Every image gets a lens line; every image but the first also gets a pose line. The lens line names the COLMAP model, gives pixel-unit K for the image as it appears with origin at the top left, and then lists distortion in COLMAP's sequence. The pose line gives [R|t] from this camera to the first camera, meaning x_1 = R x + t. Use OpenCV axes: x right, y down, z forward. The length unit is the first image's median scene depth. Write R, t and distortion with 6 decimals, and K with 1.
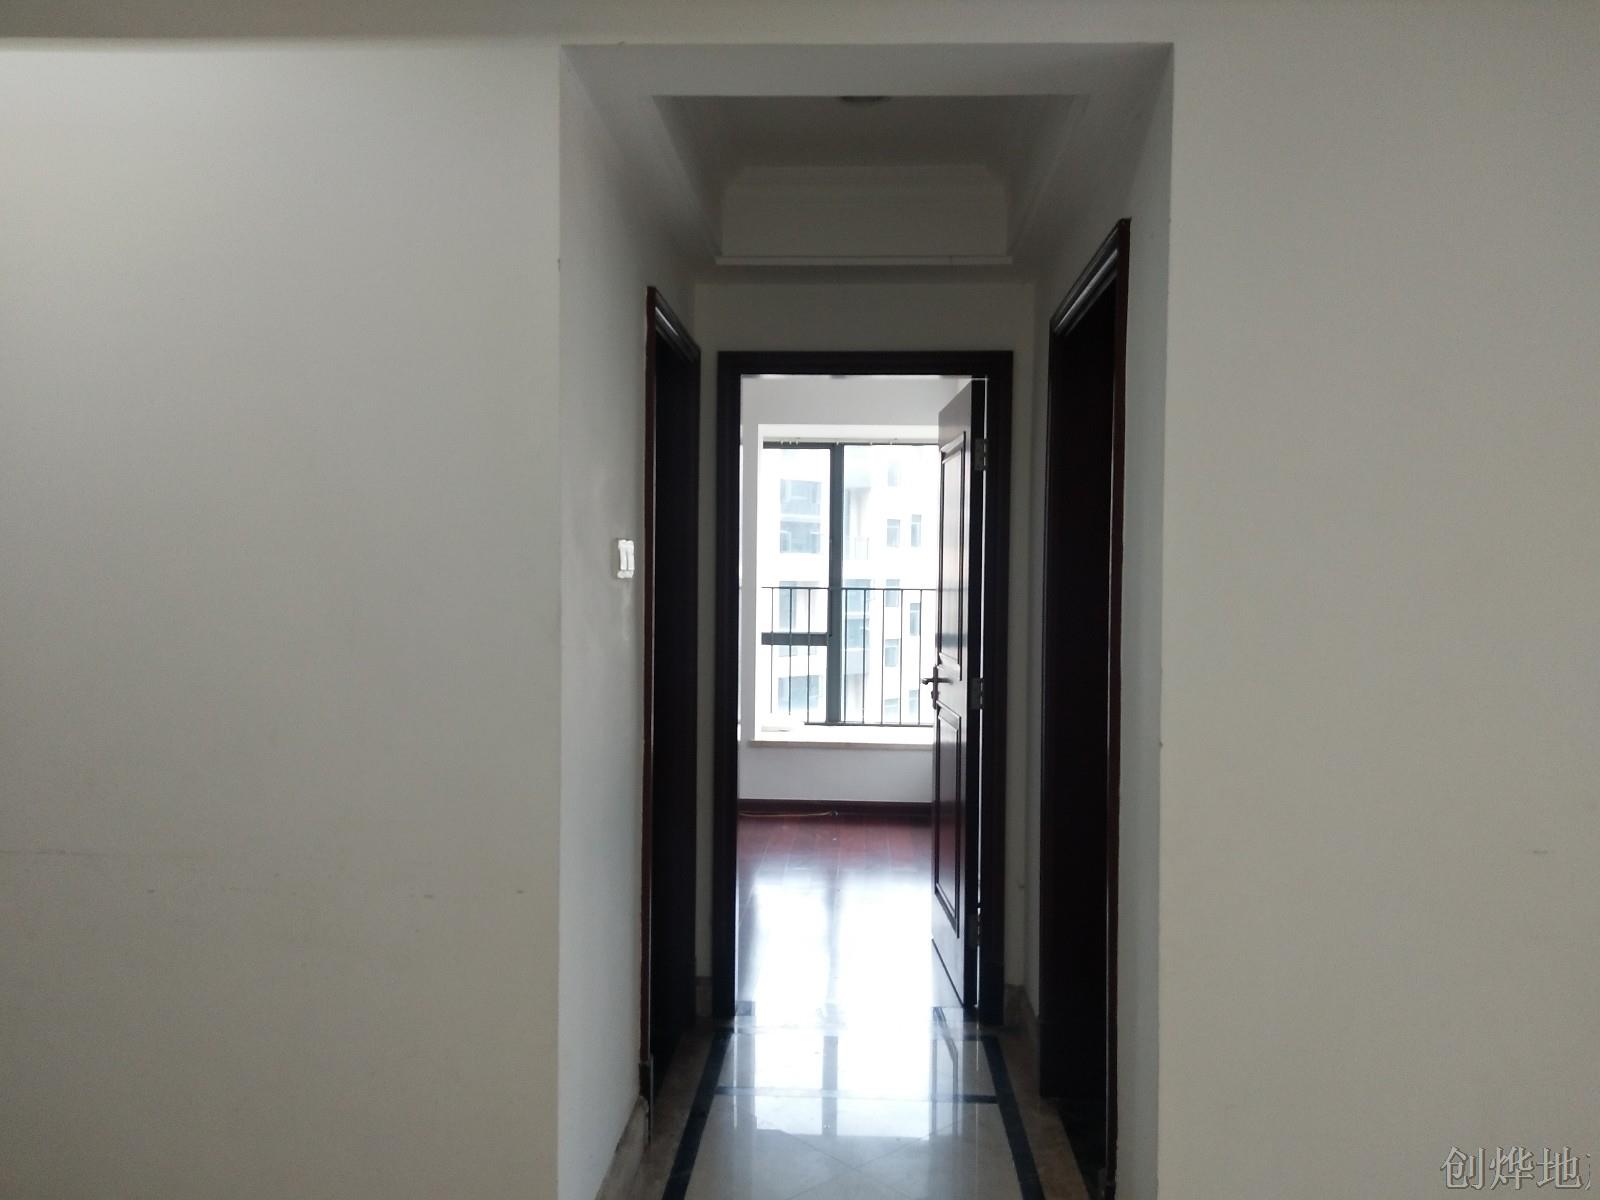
lens RADIAL K [[1217.1, 0, 800.0], [0, 1217.1, 600.0], [0, 0, 1]] dist [0.051015, 0.000116]
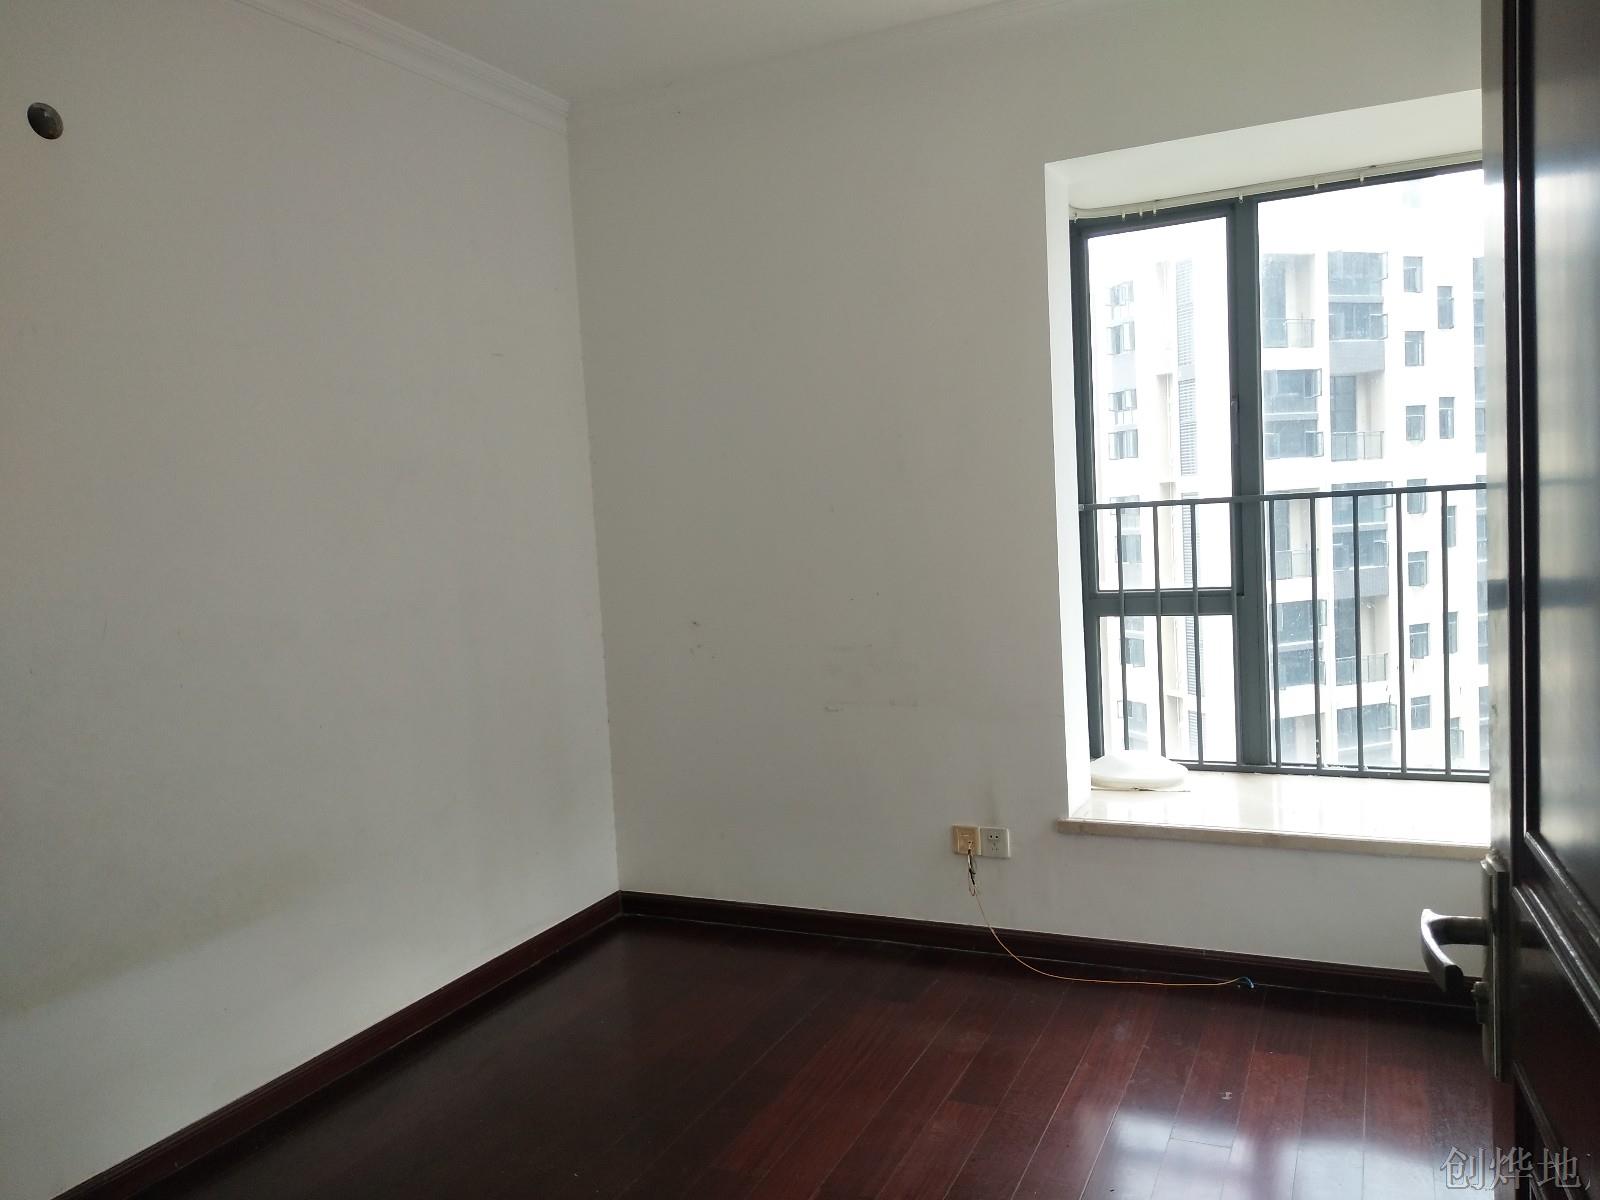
lens RADIAL K [[1217.1, 0, 800.0], [0, 1217.1, 600.0], [0, 0, 1]] dist [0.051015, 0.000116]
pose [[0.923959, -0.032266, -0.381129, 0.049644], [0.055722, 0.997160, 0.050668, -0.003757], [0.378412, -0.068052, 0.923132, 0.463656]]
